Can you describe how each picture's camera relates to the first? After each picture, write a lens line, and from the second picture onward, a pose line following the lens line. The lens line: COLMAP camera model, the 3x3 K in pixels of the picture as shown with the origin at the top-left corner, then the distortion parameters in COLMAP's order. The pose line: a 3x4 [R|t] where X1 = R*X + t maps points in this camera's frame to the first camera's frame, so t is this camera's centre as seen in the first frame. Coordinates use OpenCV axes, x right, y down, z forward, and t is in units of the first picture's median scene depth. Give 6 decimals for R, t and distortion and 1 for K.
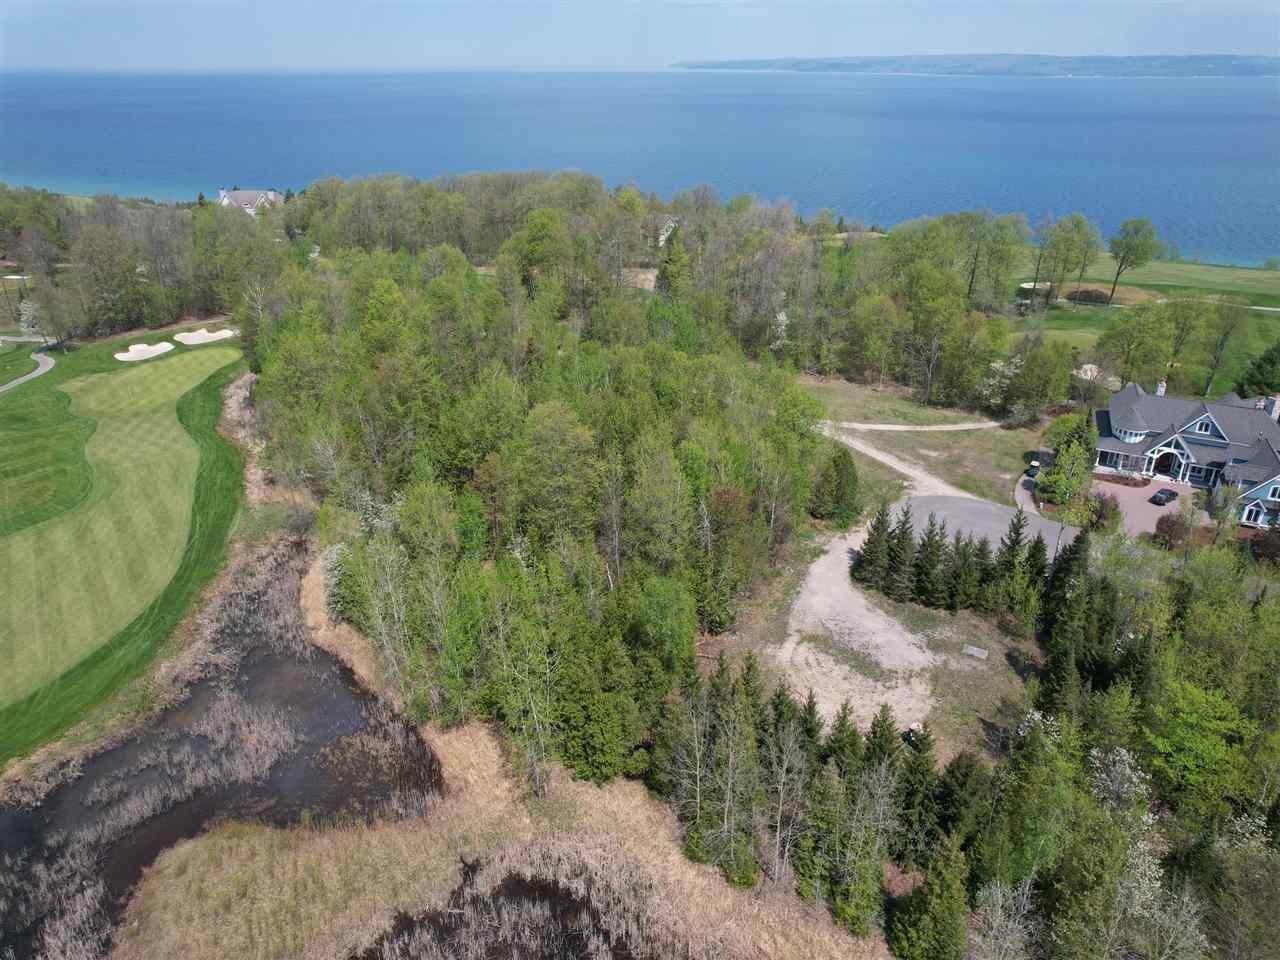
lens RADIAL K [[907.4, 0, 608.2], [0, 907.4, 461.9], [0, 0, 1]] dist [-0.108989, 0.135651]
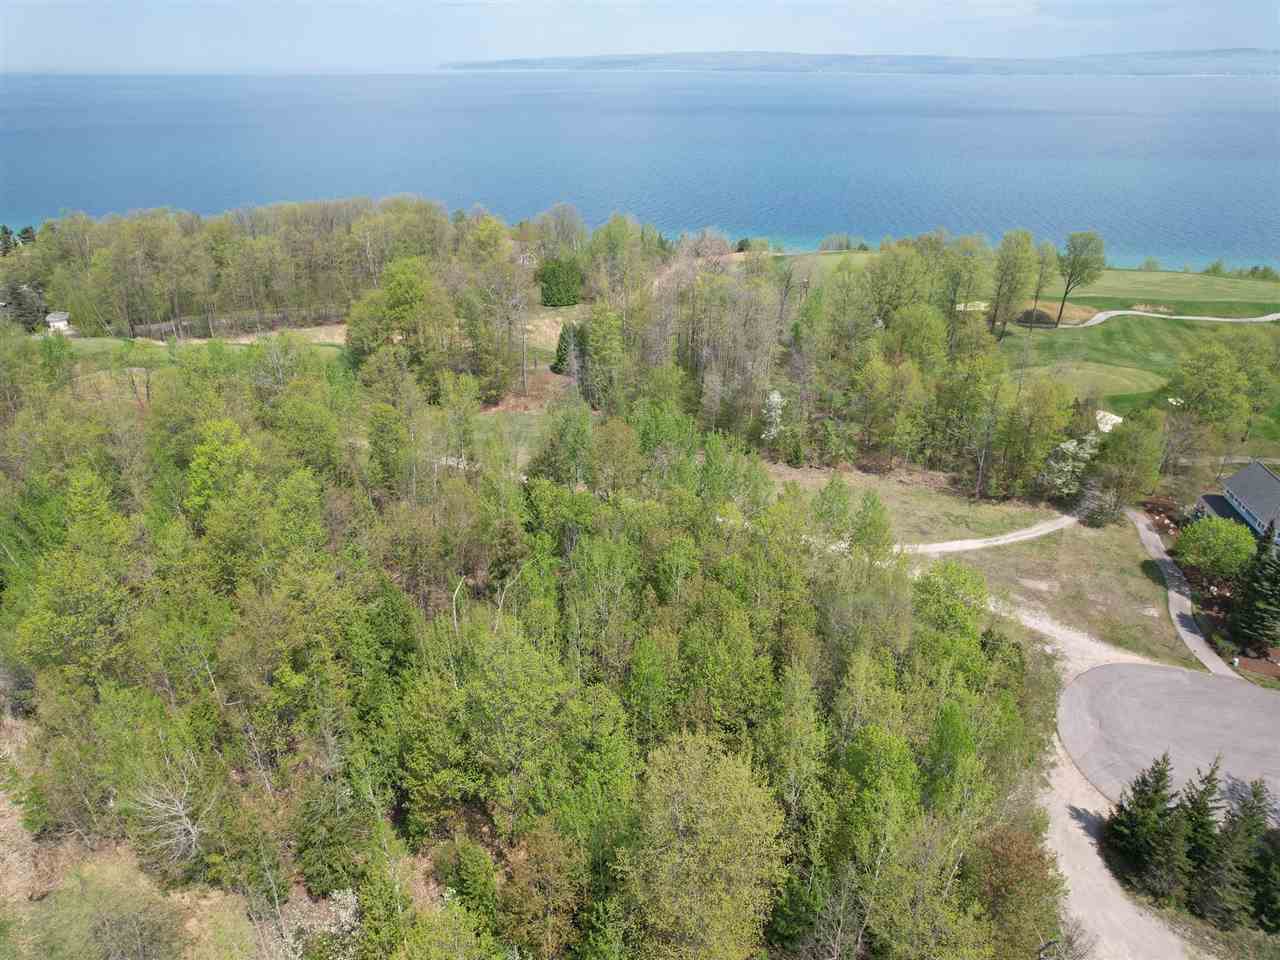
lens RADIAL K [[895.7, 0, 640.0], [0, 895.7, 480.0], [0, 0, 1]] dist [-0.125062, 0.182749]
pose [[0.962174, -0.118763, 0.245189, -0.107505], [0.113042, 0.992889, 0.037329, -0.133447], [-0.247878, -0.008200, 0.968756, 0.306942]]
